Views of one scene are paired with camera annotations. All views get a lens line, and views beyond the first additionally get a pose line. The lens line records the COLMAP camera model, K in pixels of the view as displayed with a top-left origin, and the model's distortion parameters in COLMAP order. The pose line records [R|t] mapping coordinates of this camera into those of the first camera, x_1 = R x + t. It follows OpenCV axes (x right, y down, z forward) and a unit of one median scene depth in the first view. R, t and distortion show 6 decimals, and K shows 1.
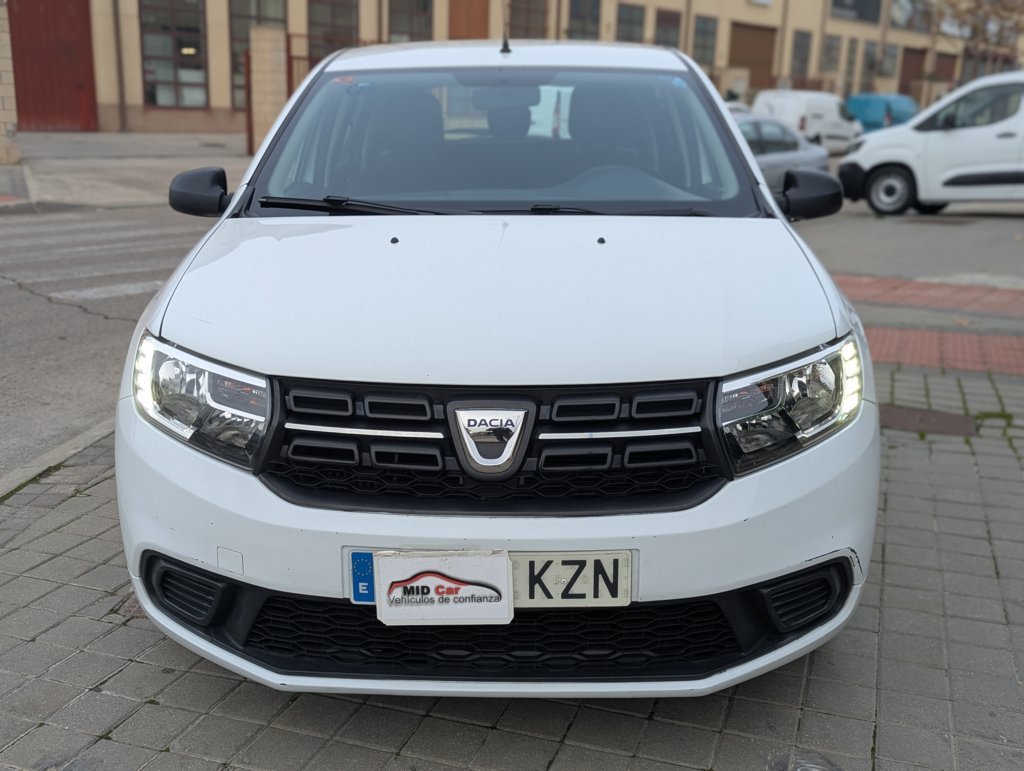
lens RADIAL K [[1096.3, 0, 506.4], [0, 1096.3, 383.8], [0, 0, 1]] dist [0.062797, 0.000000]
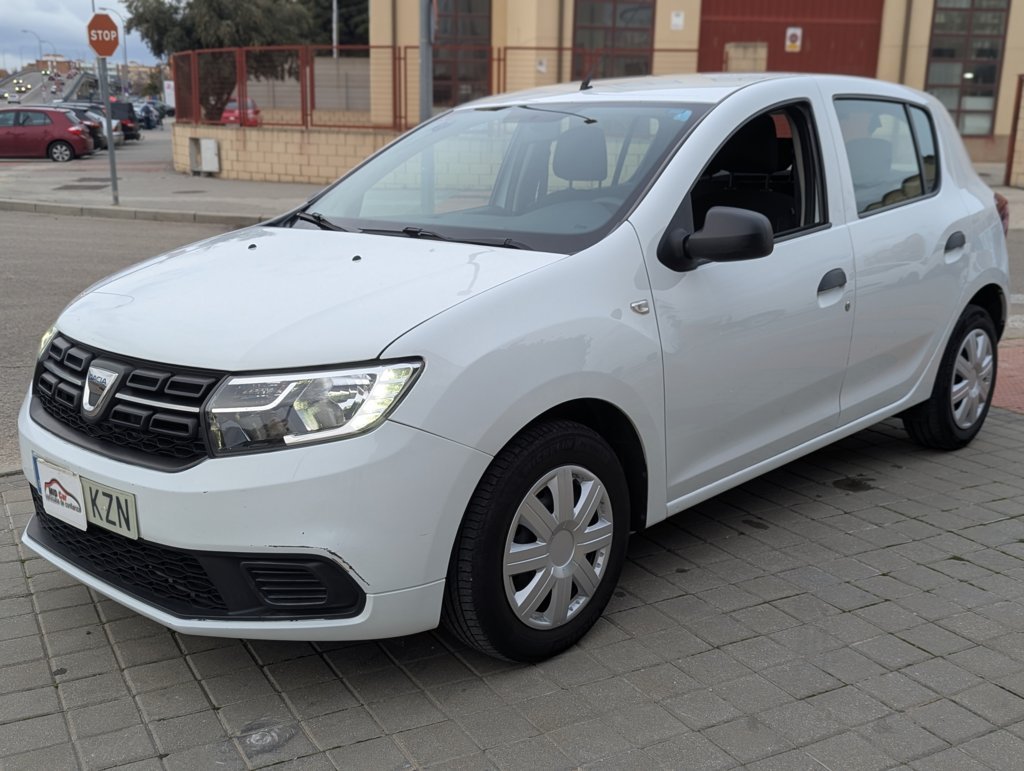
lens RADIAL K [[1096.3, 0, 507.1], [0, 1096.3, 386.5], [0, 0, 1]] dist [0.062797, 0.000000]
pose [[0.744960, 0.146902, -0.650734, 1.203679], [-0.161497, 0.986151, 0.037740, -0.083915], [0.647266, 0.076977, 0.758368, 0.305749]]
